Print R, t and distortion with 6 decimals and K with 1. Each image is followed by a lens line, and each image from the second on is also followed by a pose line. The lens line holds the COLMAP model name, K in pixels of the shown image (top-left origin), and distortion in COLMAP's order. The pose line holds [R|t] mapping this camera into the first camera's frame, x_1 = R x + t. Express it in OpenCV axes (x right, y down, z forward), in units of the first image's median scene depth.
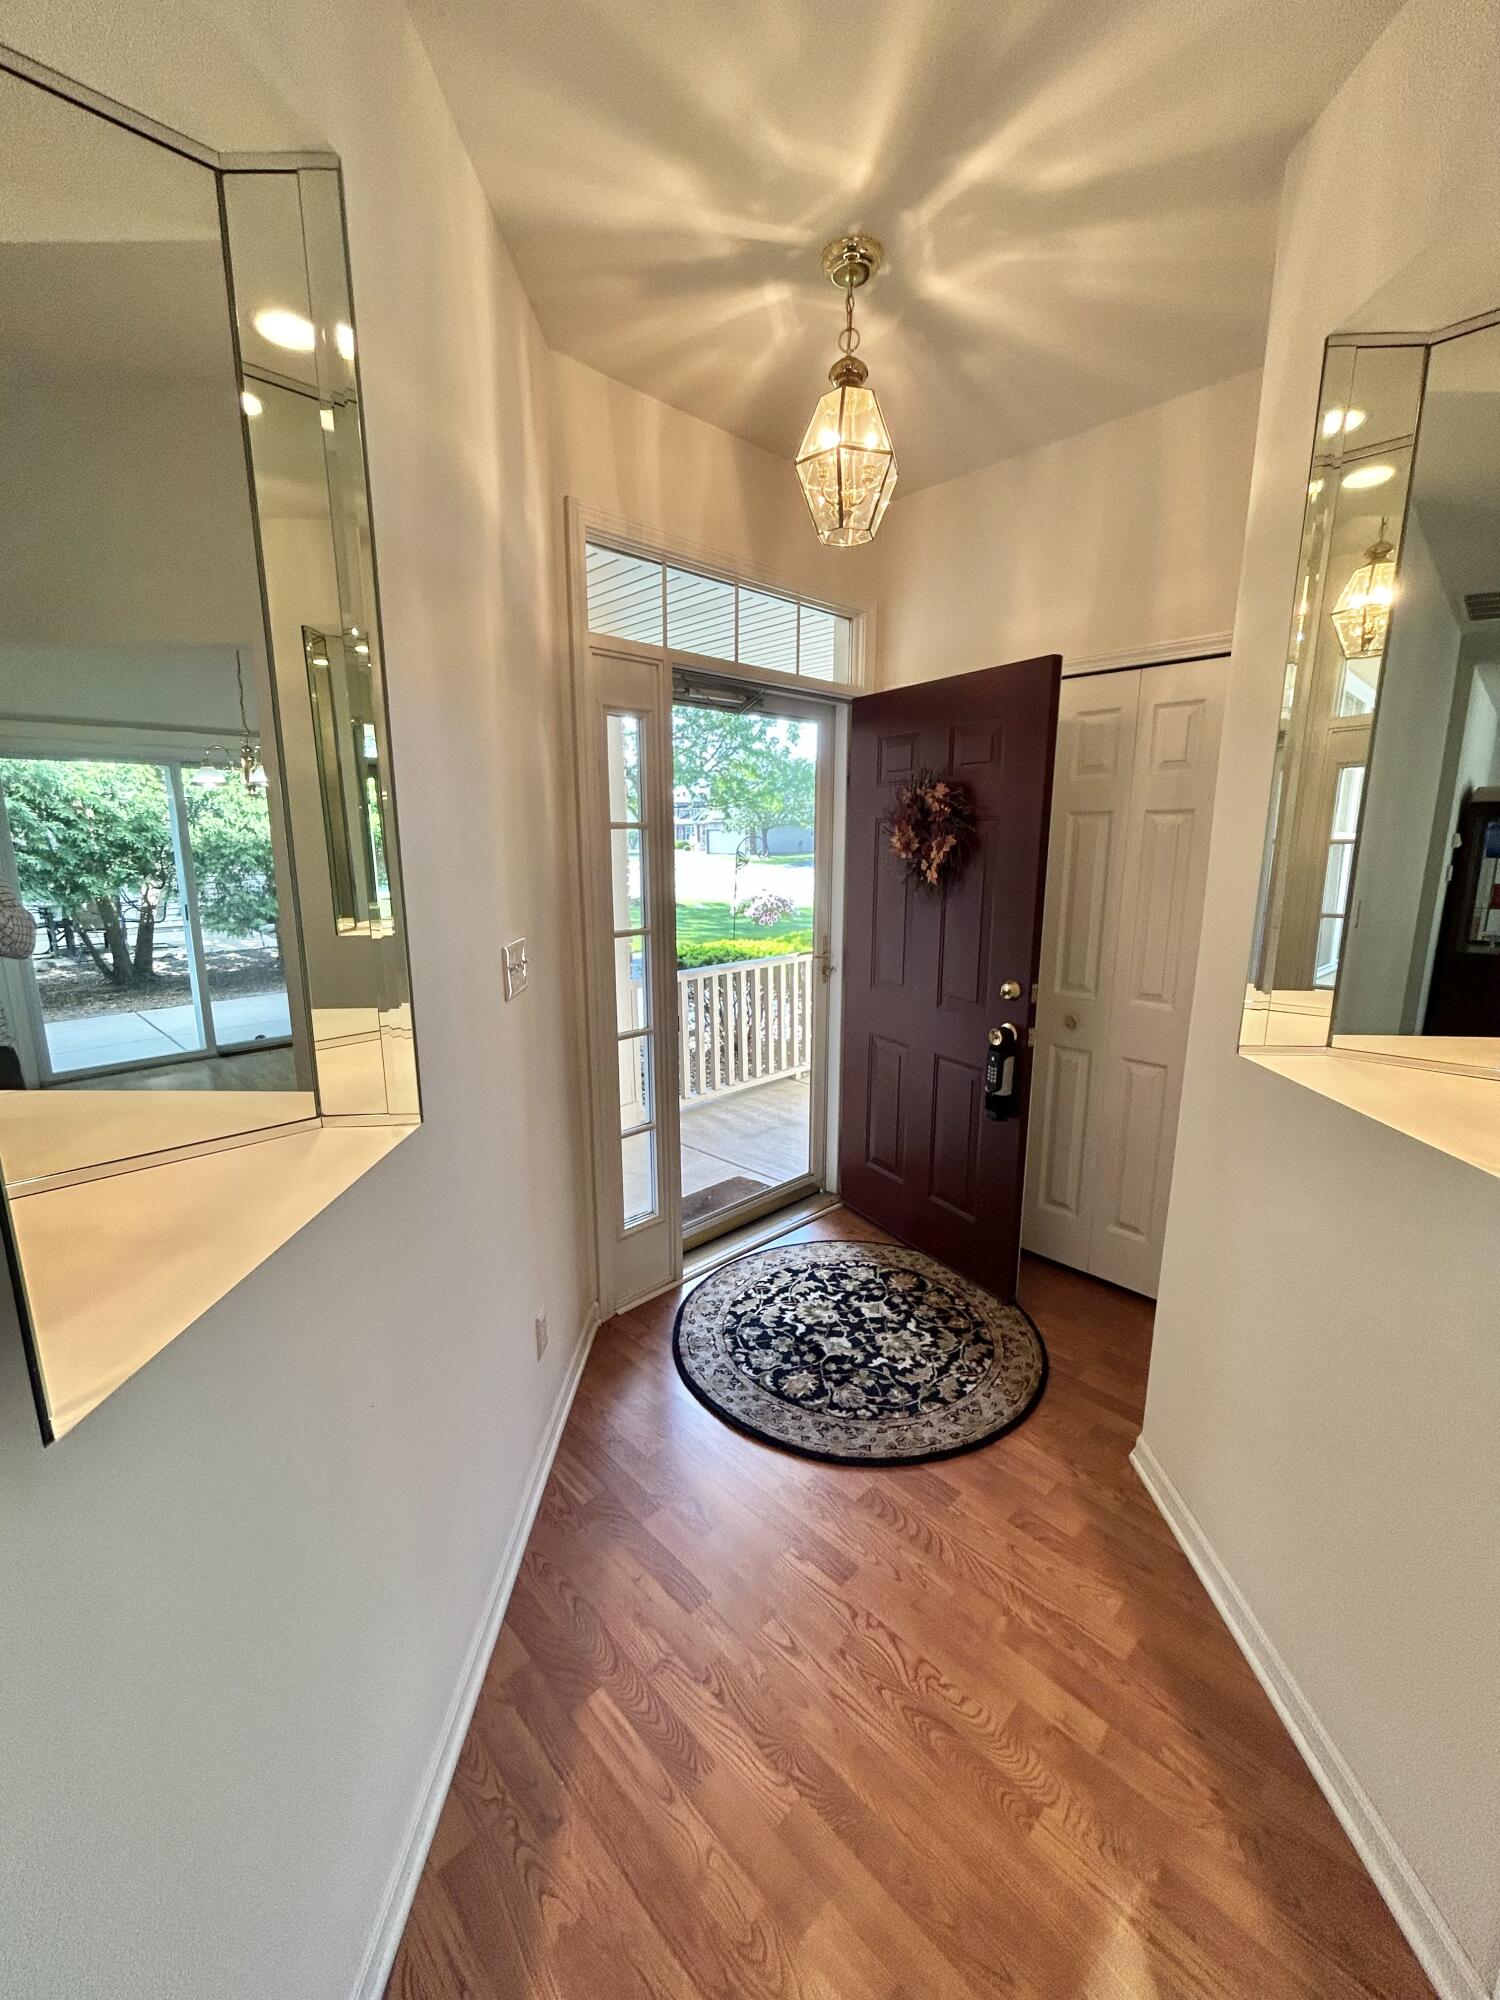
lens RADIAL K [[808.9, 0, 758.3], [0, 808.9, 994.8], [0, 0, 1]] dist [-0.001245, 0.001023]
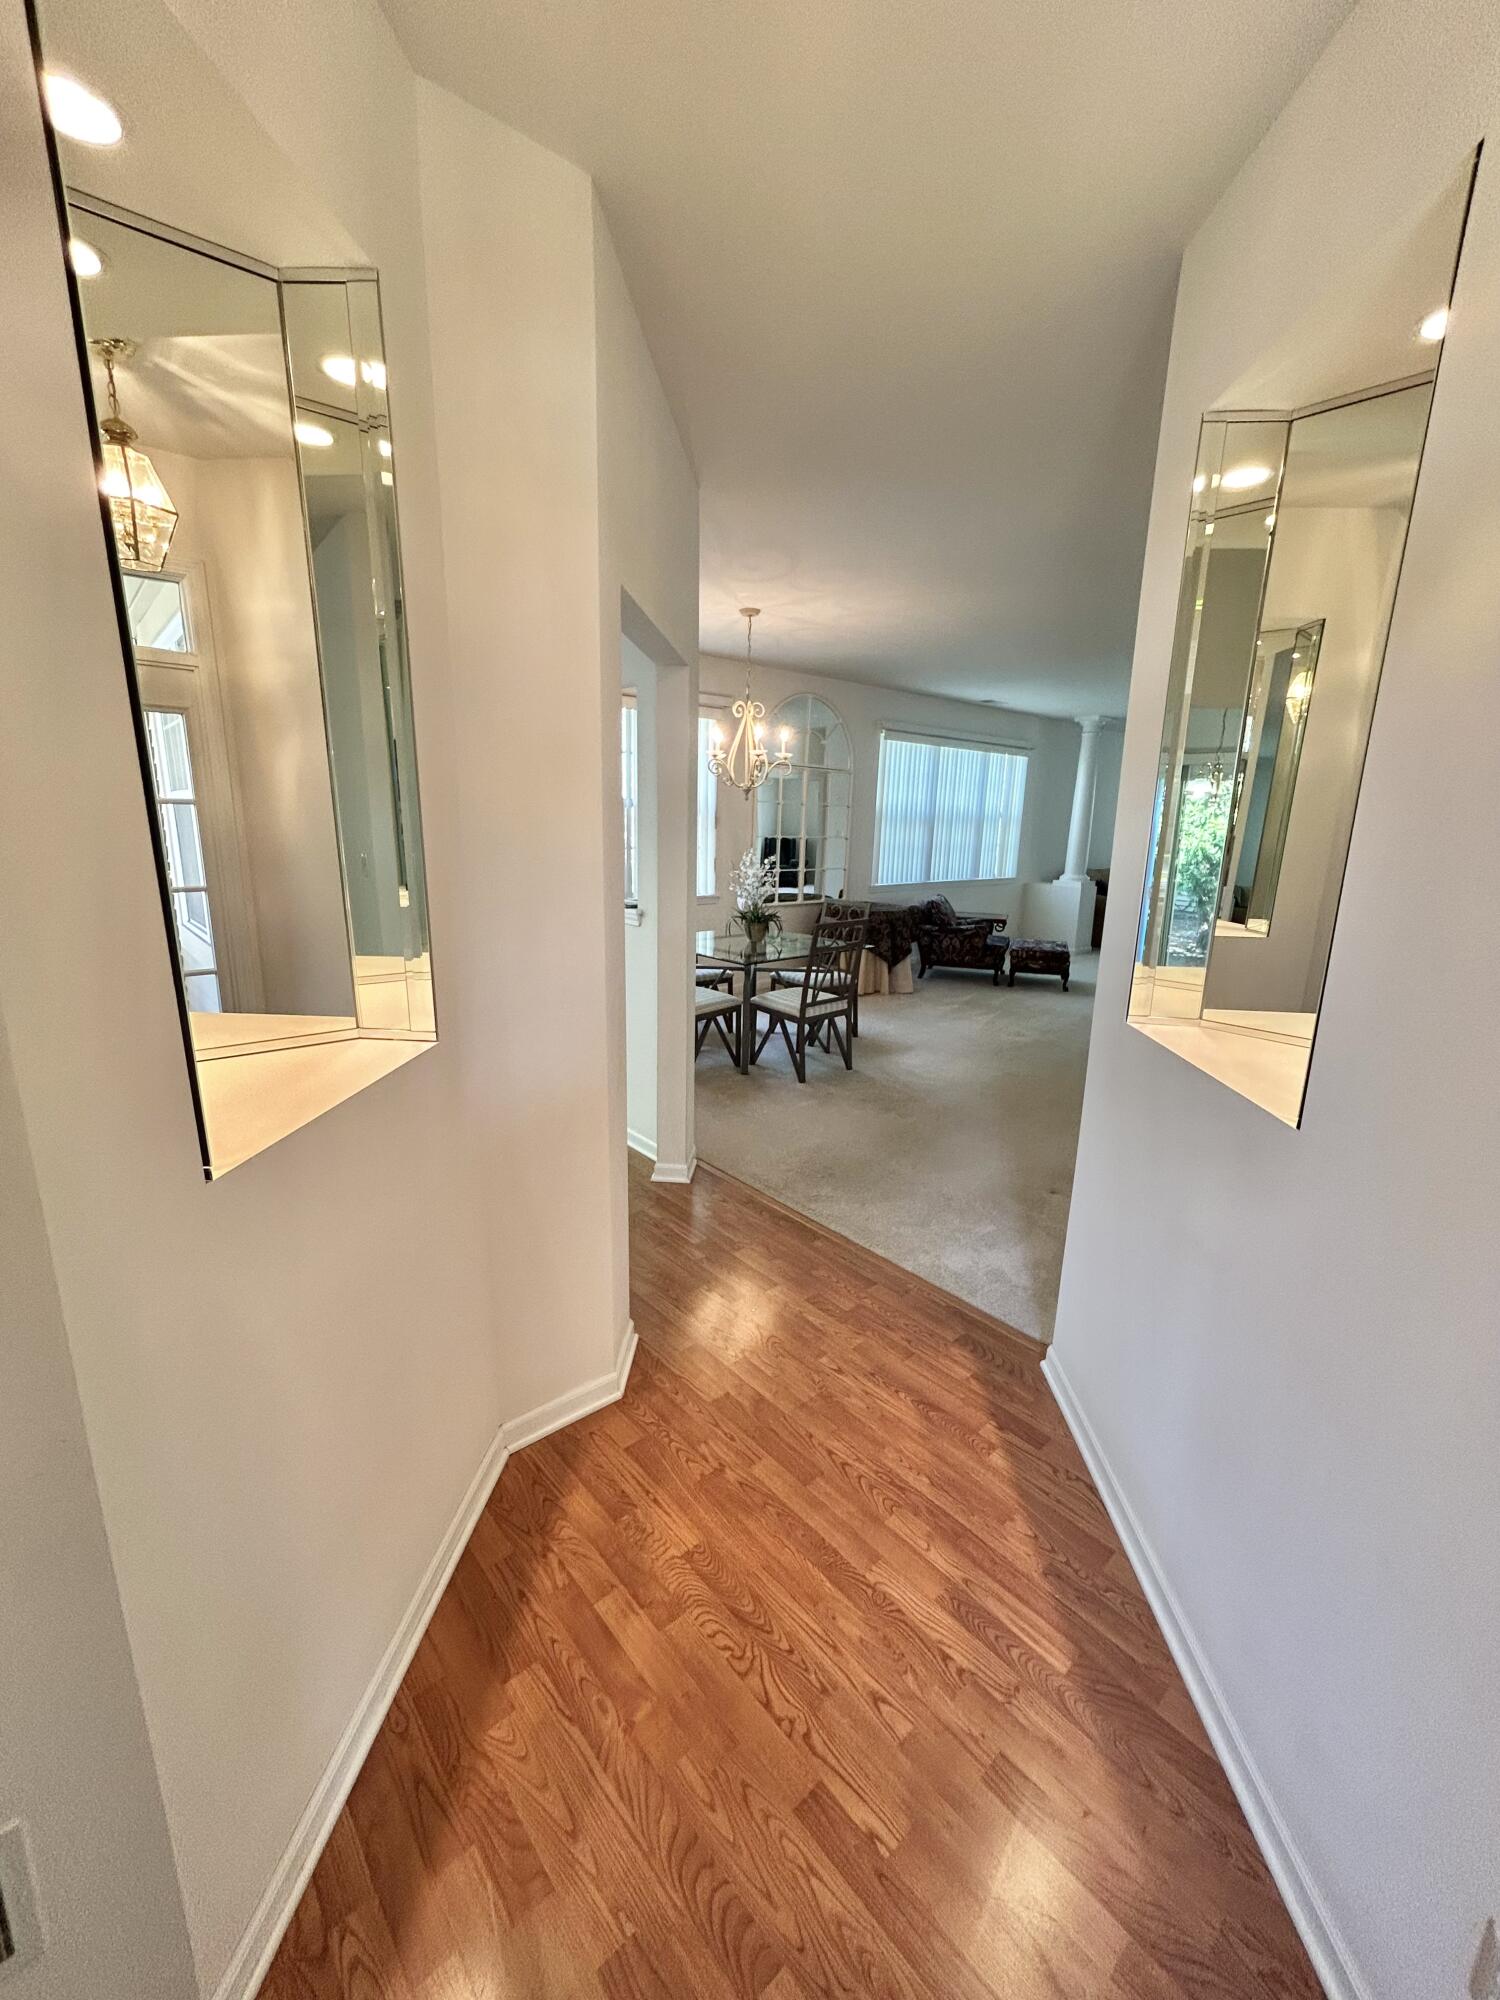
lens RADIAL K [[808.9, 0, 752.9], [0, 808.9, 1001.6], [0, 0, 1]] dist [-0.001245, 0.001023]
pose [[-0.998452, -0.035452, 0.042860, 0.185767], [-0.014731, 0.911582, 0.410855, -0.330664], [-0.053636, 0.409588, -0.910693, 1.628639]]
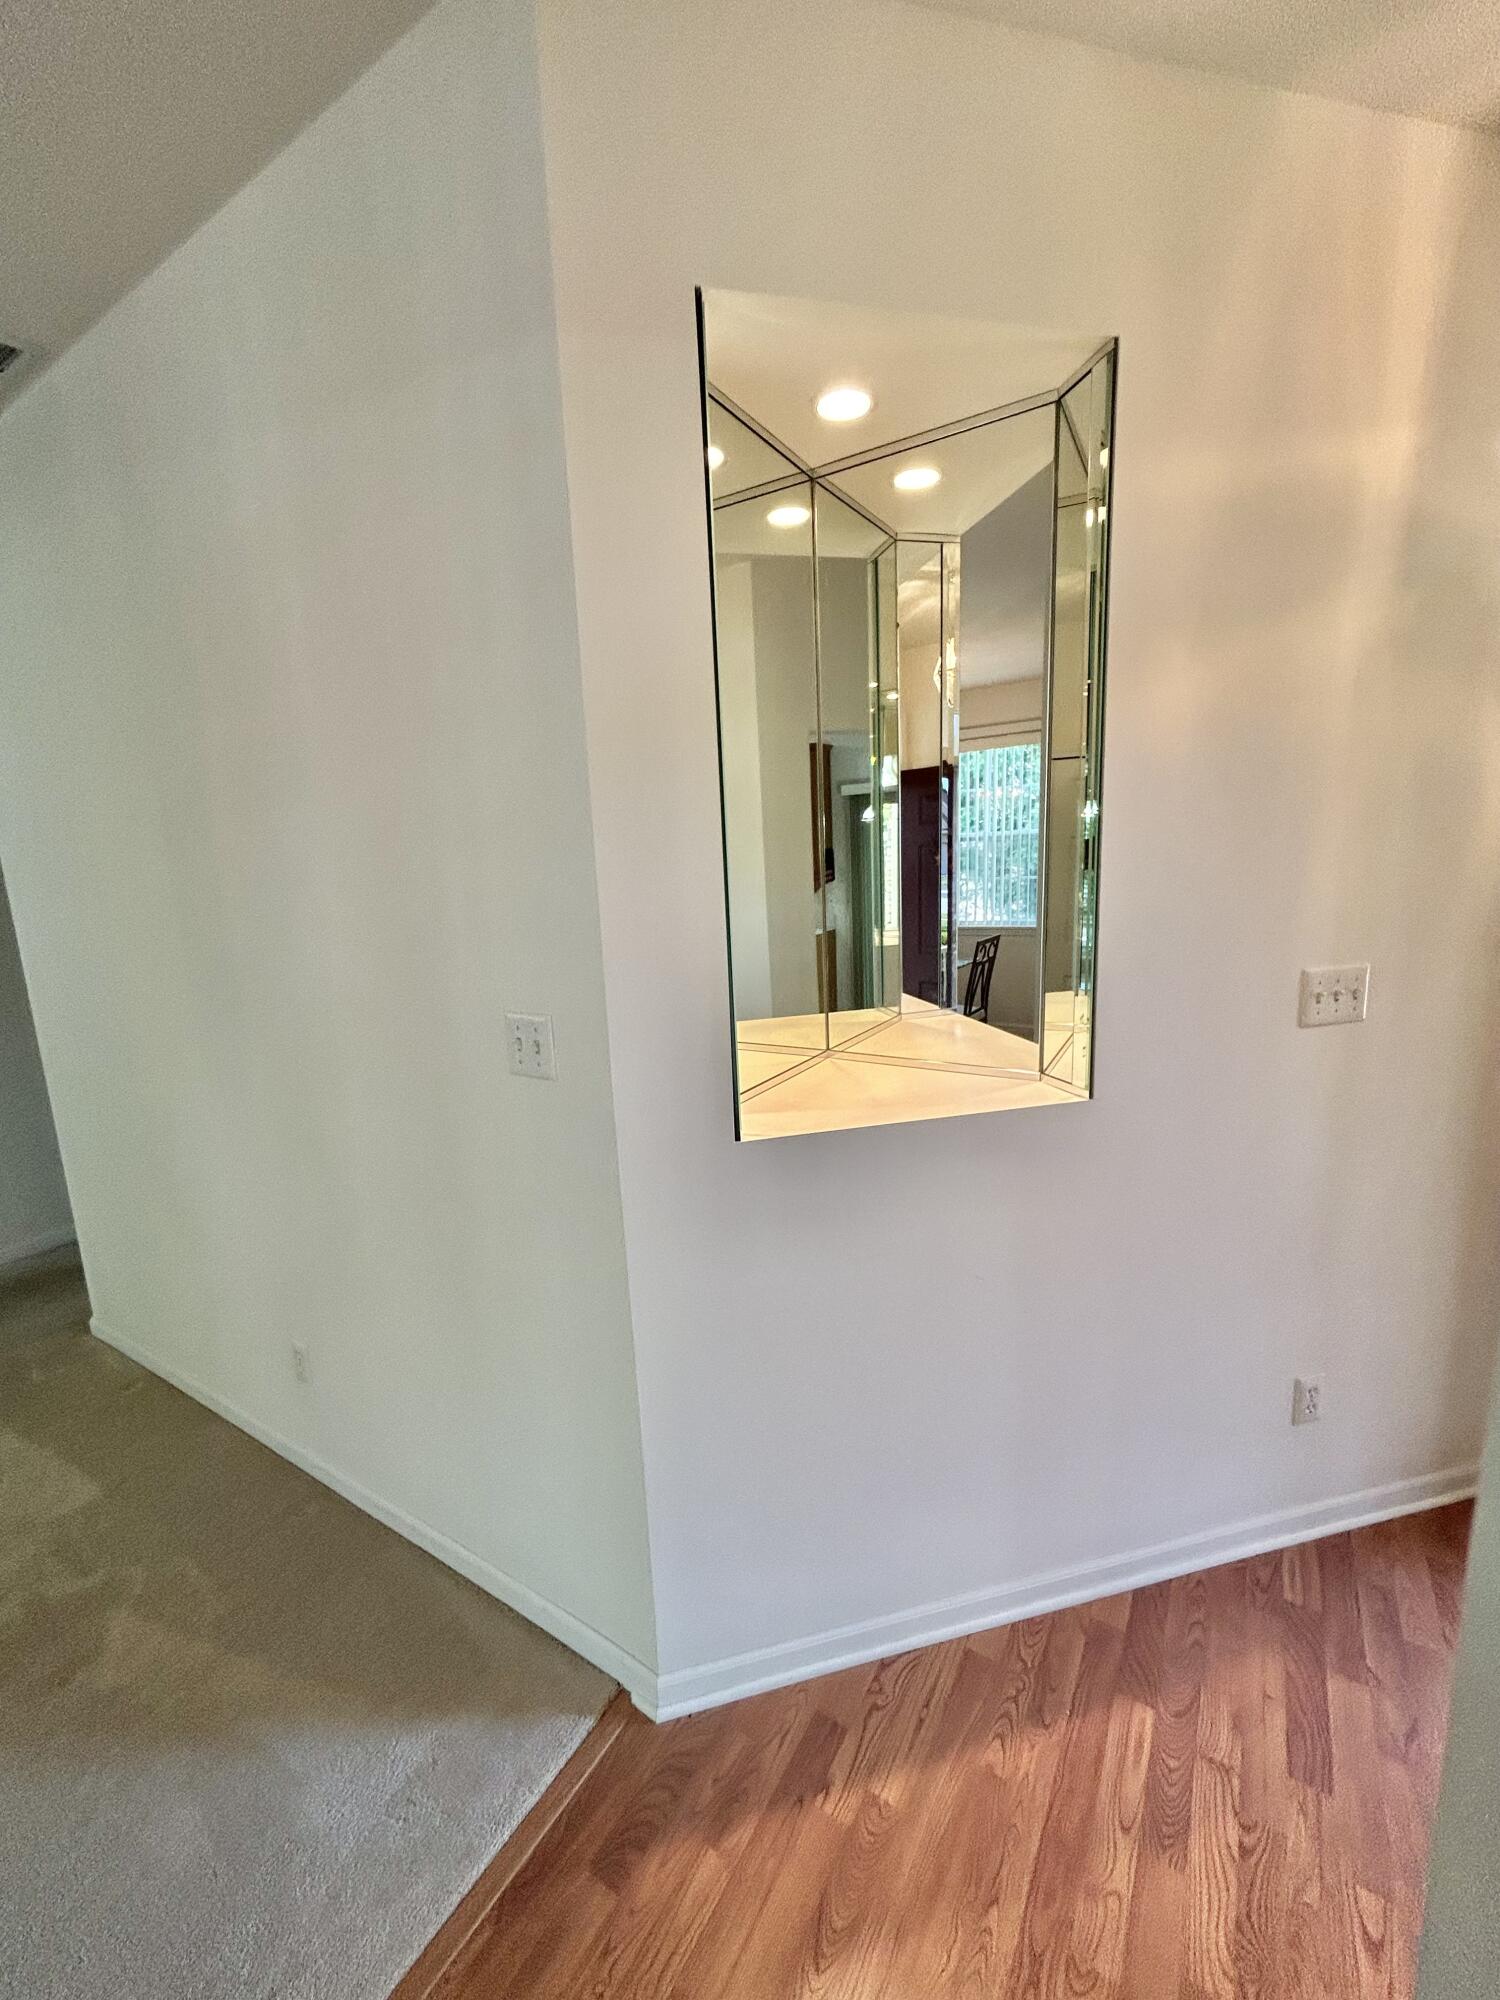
lens RADIAL K [[808.9, 0, 750.1], [0, 808.9, 1005.2], [0, 0, 1]] dist [-0.001245, 0.001023]
pose [[0.232793, 0.159928, -0.959286, 0.514508], [-0.150361, 0.980444, 0.126966, -0.045988], [0.960832, 0.114682, 0.252287, 0.175311]]
